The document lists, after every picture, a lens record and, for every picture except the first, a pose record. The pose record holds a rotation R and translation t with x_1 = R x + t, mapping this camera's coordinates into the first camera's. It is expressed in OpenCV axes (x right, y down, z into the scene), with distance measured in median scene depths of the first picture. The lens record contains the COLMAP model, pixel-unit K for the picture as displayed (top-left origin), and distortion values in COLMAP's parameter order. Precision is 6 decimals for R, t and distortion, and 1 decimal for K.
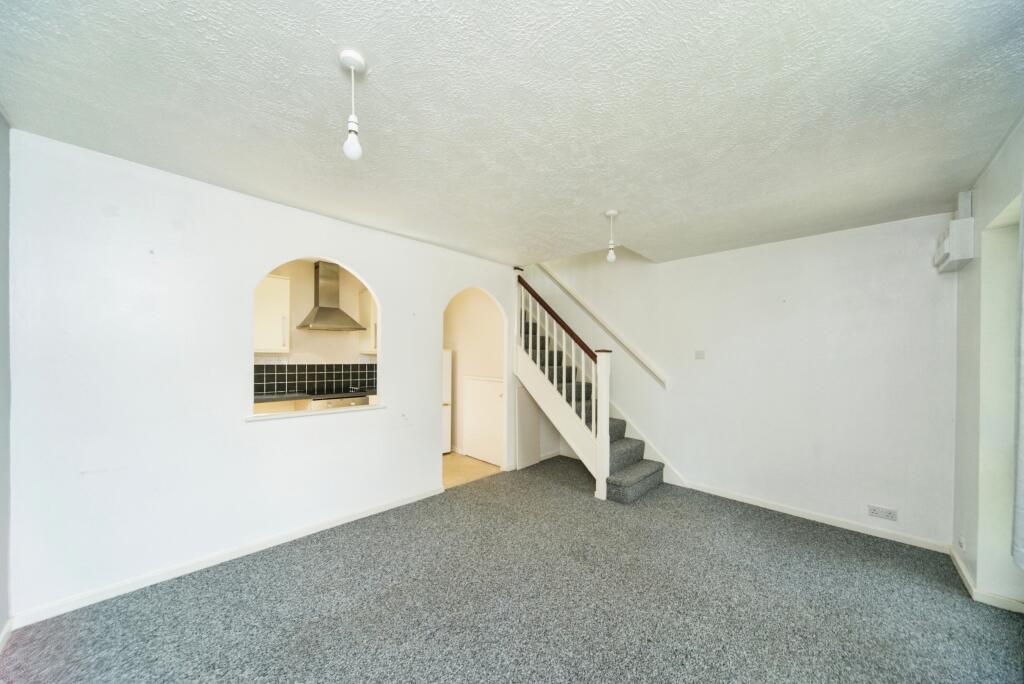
lens RADIAL K [[349.5, 0, 507.2], [0, 349.5, 350.3], [0, 0, 1]] dist [-0.000571, -0.000042]
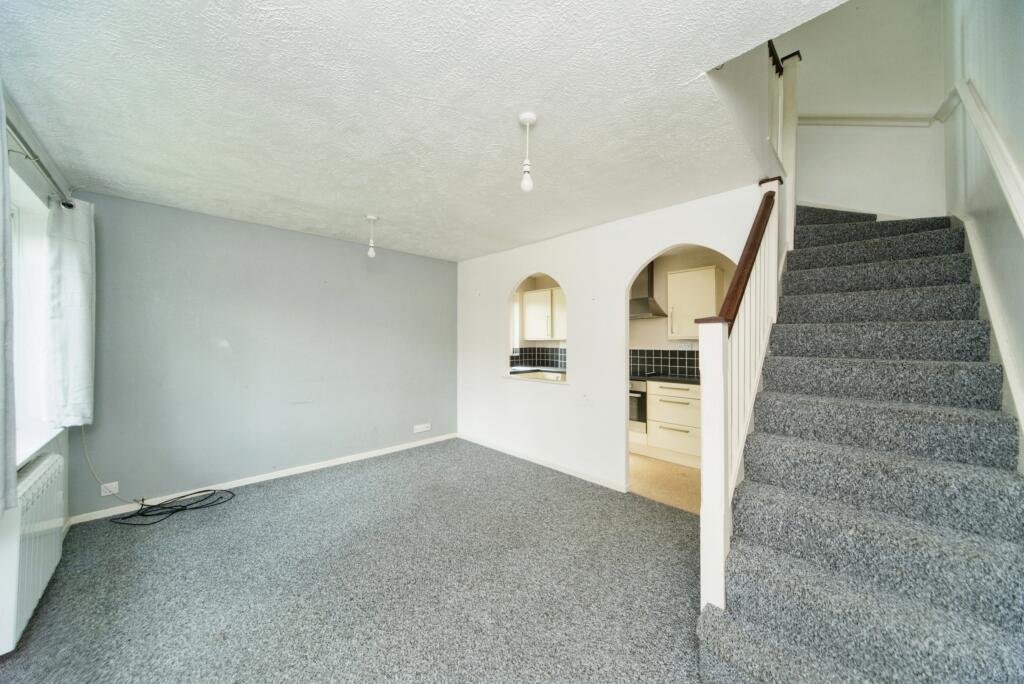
lens RADIAL K [[347.9, 0, 512.0], [0, 347.9, 342.0], [0, 0, 1]] dist [0.000274, 0.000001]
pose [[-0.011004, -0.012275, -0.999864, 0.793093], [0.015167, 0.999808, -0.012441, 0.031470], [0.999824, -0.015301, -0.010816, 0.810708]]
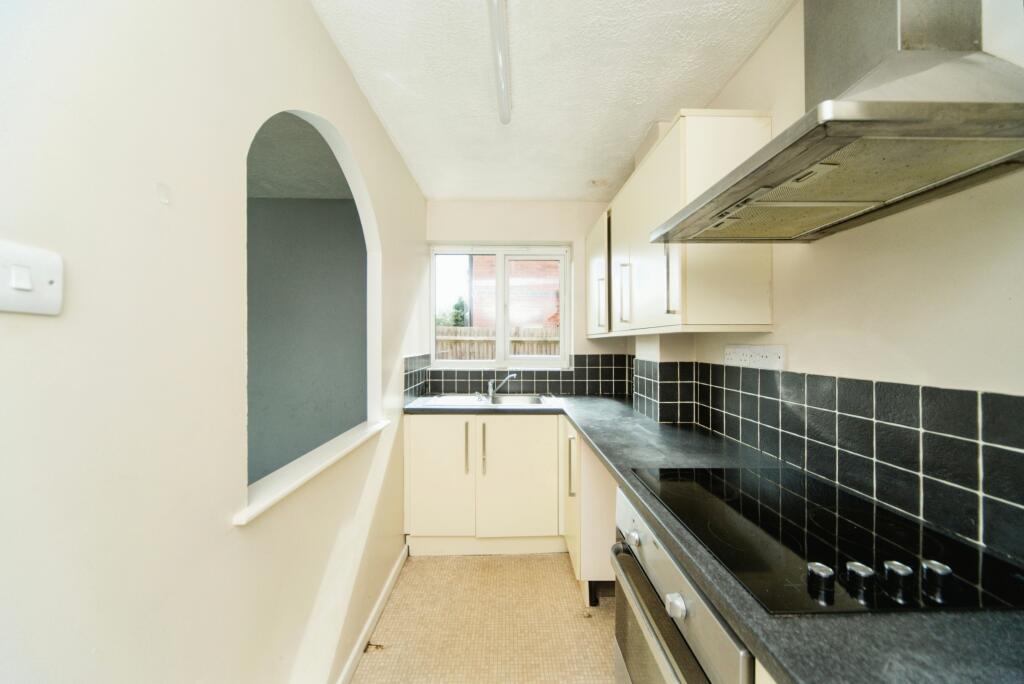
lens RADIAL K [[351.3, 0, 509.8], [0, 351.3, 339.0], [0, 0, 1]] dist [-0.001124, -0.001182]
pose [[-0.702565, -0.019822, -0.711344, -0.316641], [0.002984, 0.999521, -0.030799, 0.027125], [0.711613, -0.023761, -0.702169, 1.336726]]
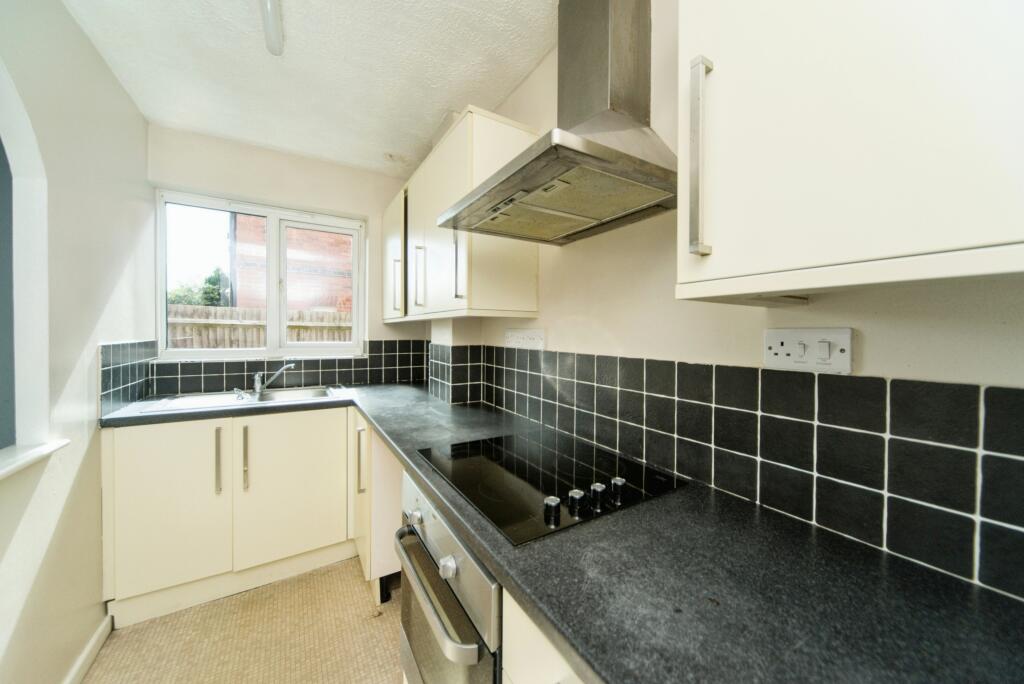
lens RADIAL K [[365.2, 0, 512.1], [0, 365.2, 333.6], [0, 0, 1]] dist [-0.001523, -0.000146]
pose [[-0.240462, -0.008634, -0.970620, -0.320907], [0.004734, 0.999938, -0.010068, 0.033916], [0.970647, -0.007016, -0.240406, 1.354549]]
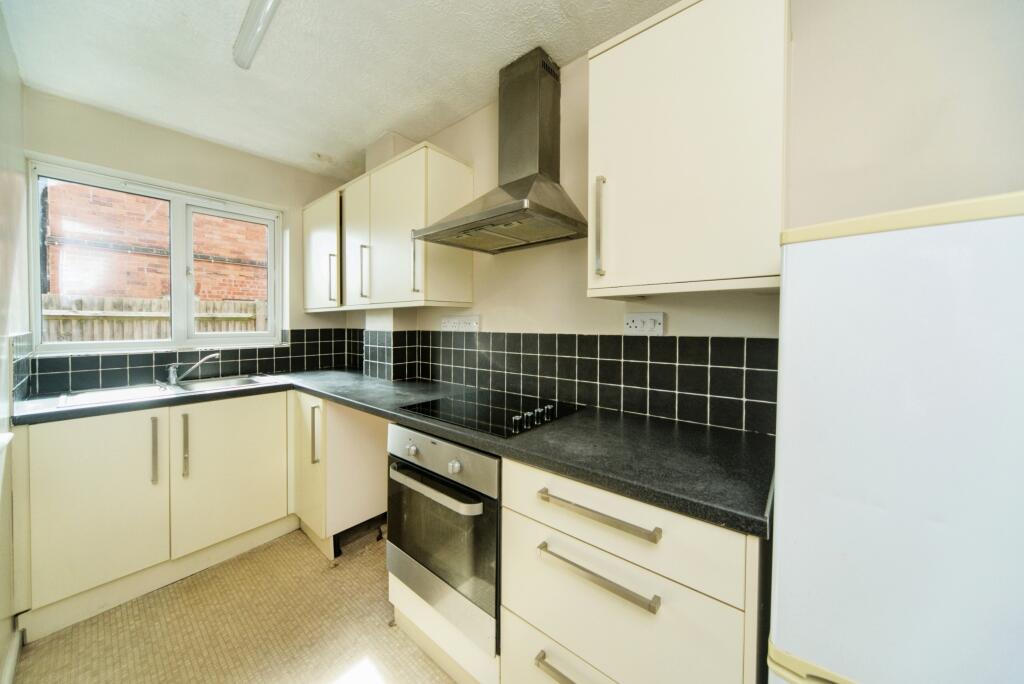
lens RADIAL K [[356.5, 0, 508.6], [0, 356.5, 332.6], [0, 0, 1]] dist [0.000760, 0.000030]
pose [[0.080944, 0.017668, -0.996562, -0.171240], [0.021393, 0.999582, 0.019459, 0.041607], [0.996489, -0.022895, 0.080532, 1.280304]]
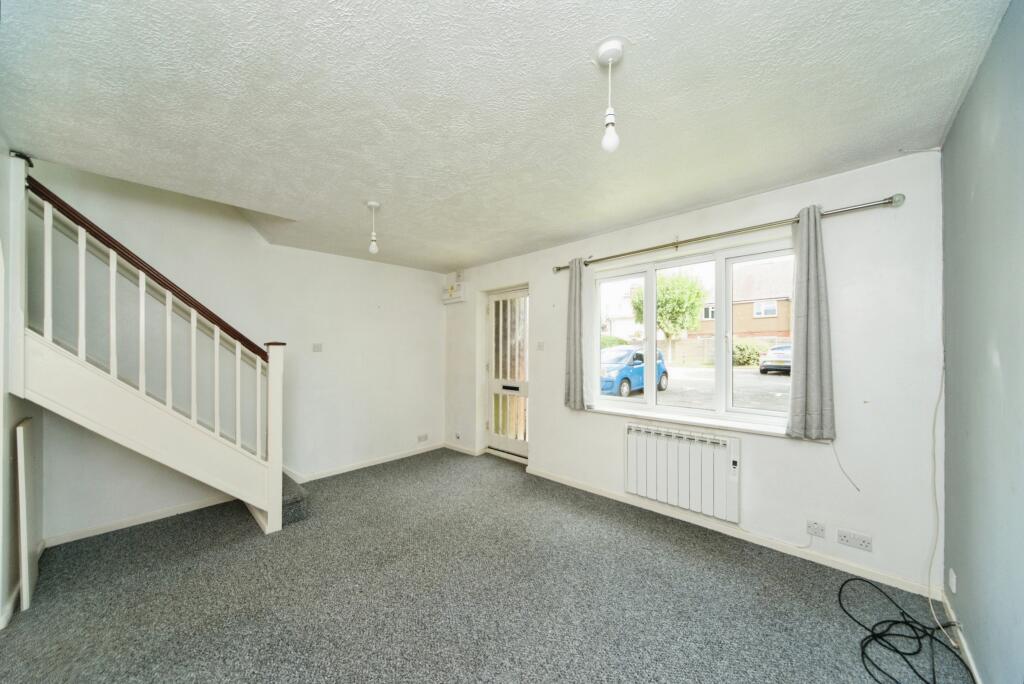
lens RADIAL K [[351.3, 0, 509.8], [0, 351.3, 339.0], [0, 0, 1]] dist [-0.001124, -0.001182]
pose [[-0.026659, 0.014590, 0.999538, -0.584746], [-0.009325, 0.999846, -0.014843, -0.002174], [-0.999601, -0.009717, -0.026519, 0.530629]]
